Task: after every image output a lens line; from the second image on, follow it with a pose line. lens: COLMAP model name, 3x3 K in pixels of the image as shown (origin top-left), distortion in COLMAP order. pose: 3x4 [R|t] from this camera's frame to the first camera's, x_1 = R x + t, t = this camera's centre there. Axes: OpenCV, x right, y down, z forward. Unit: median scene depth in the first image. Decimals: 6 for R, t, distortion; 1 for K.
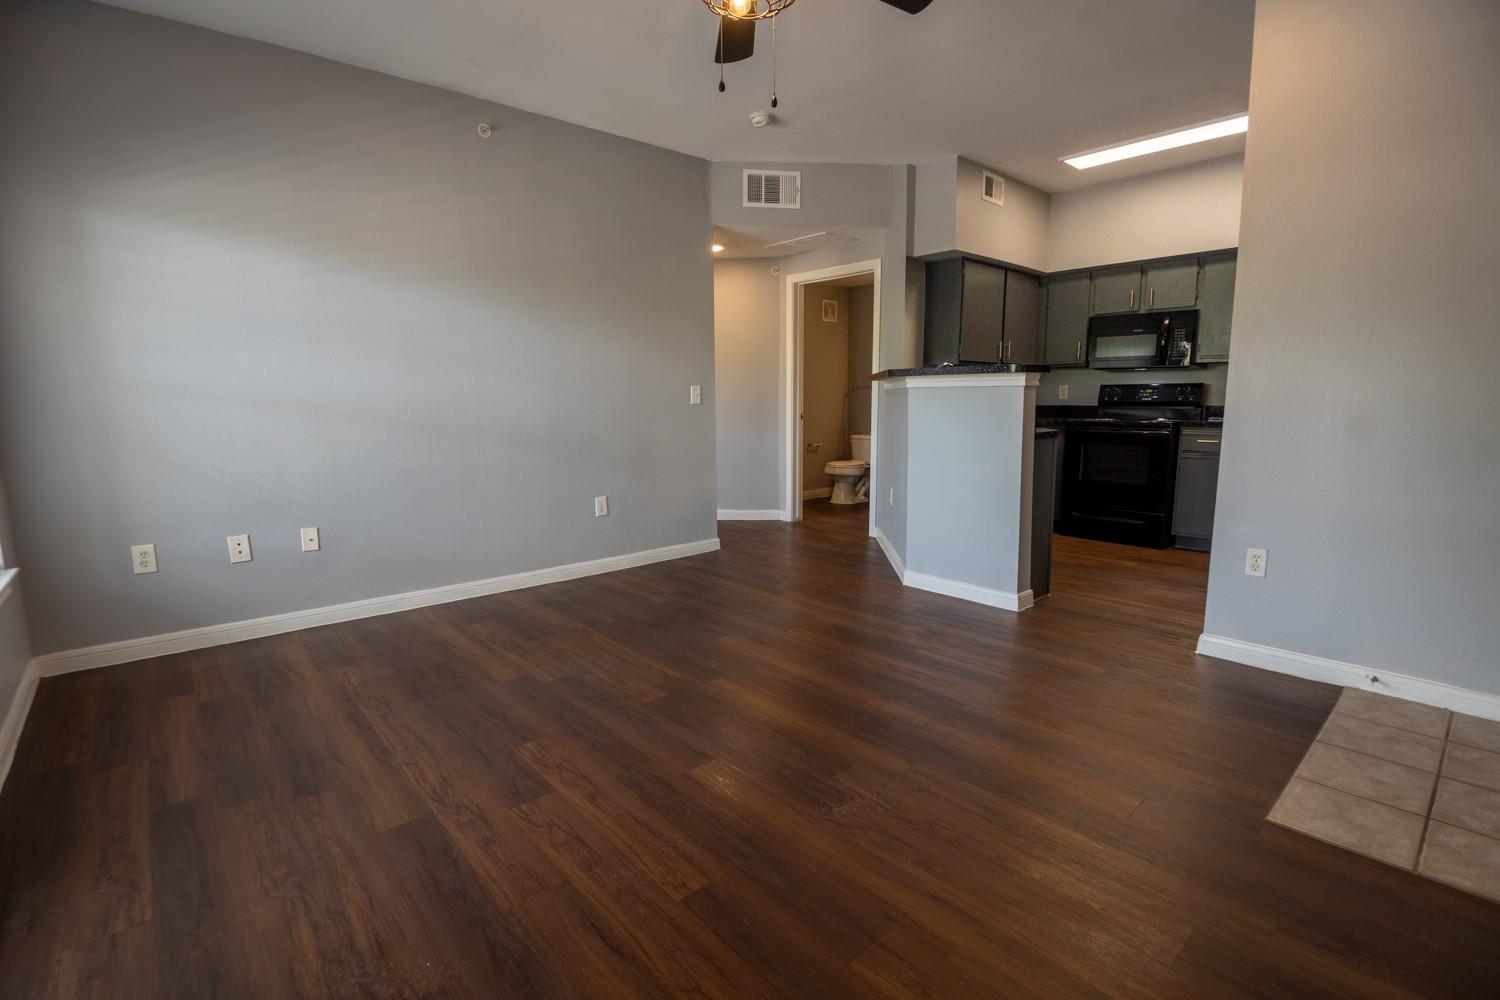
lens RADIAL K [[698.1, 0, 744.9], [0, 698.1, 507.3], [0, 0, 1]] dist [-0.000724, -0.014524]
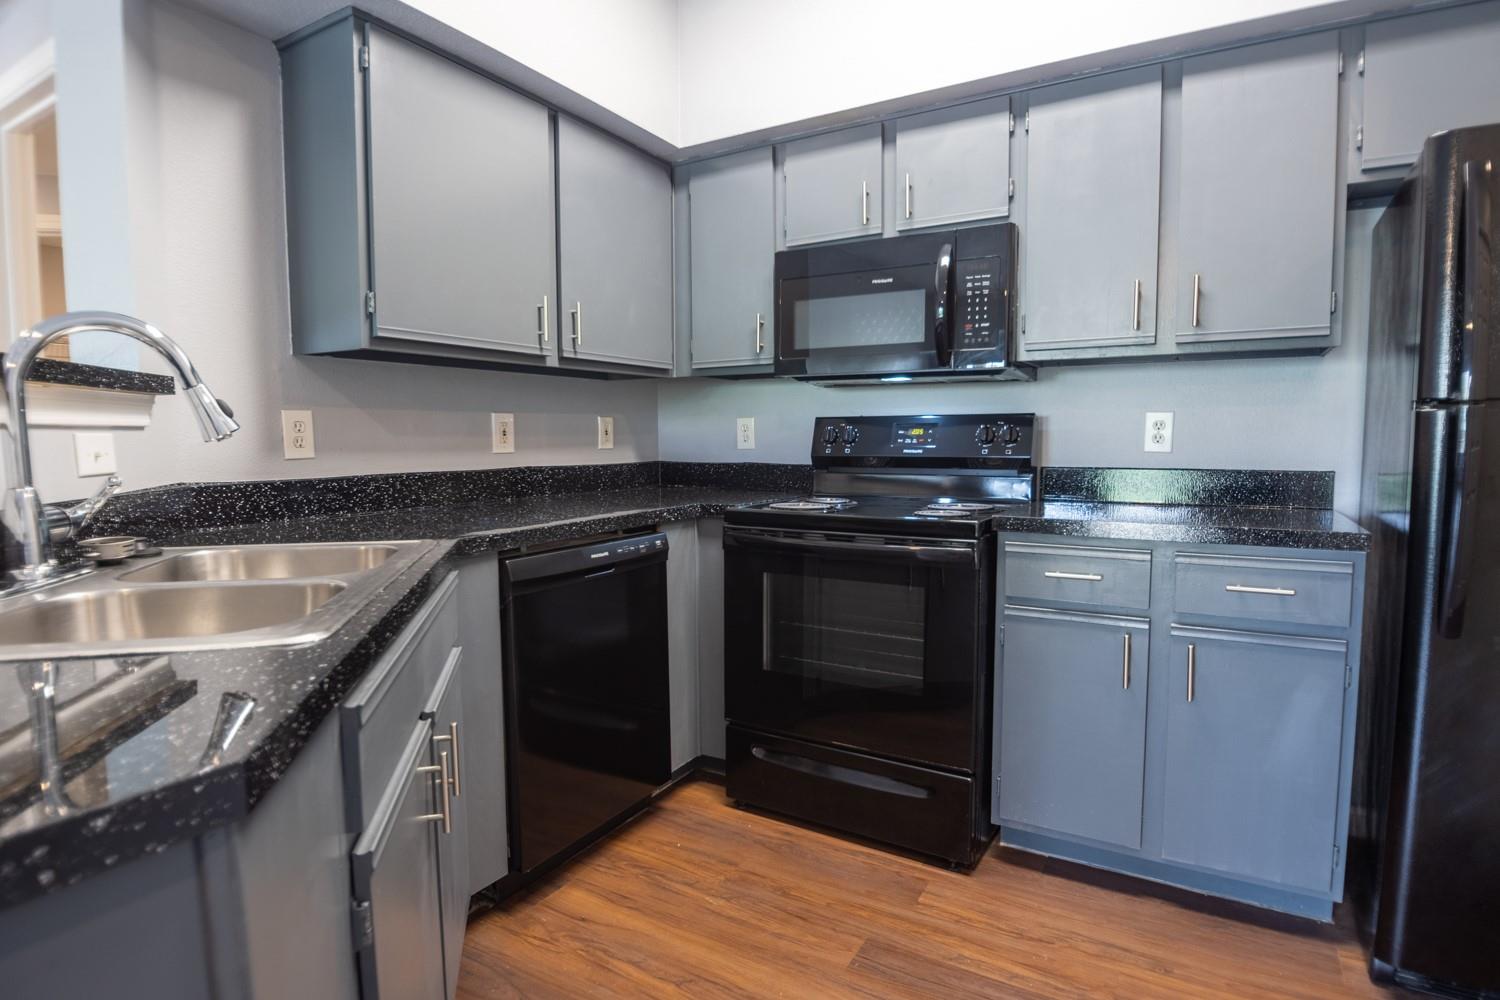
lens RADIAL K [[858.8, 0, 709.1], [0, 858.8, 507.7], [0, 0, 1]] dist [0.002616, 0.001112]
pose [[0.963257, -0.021862, 0.267689, 0.332795], [0.041595, 0.996800, -0.068266, -0.095039], [-0.265340, 0.076892, 0.961084, 0.560618]]
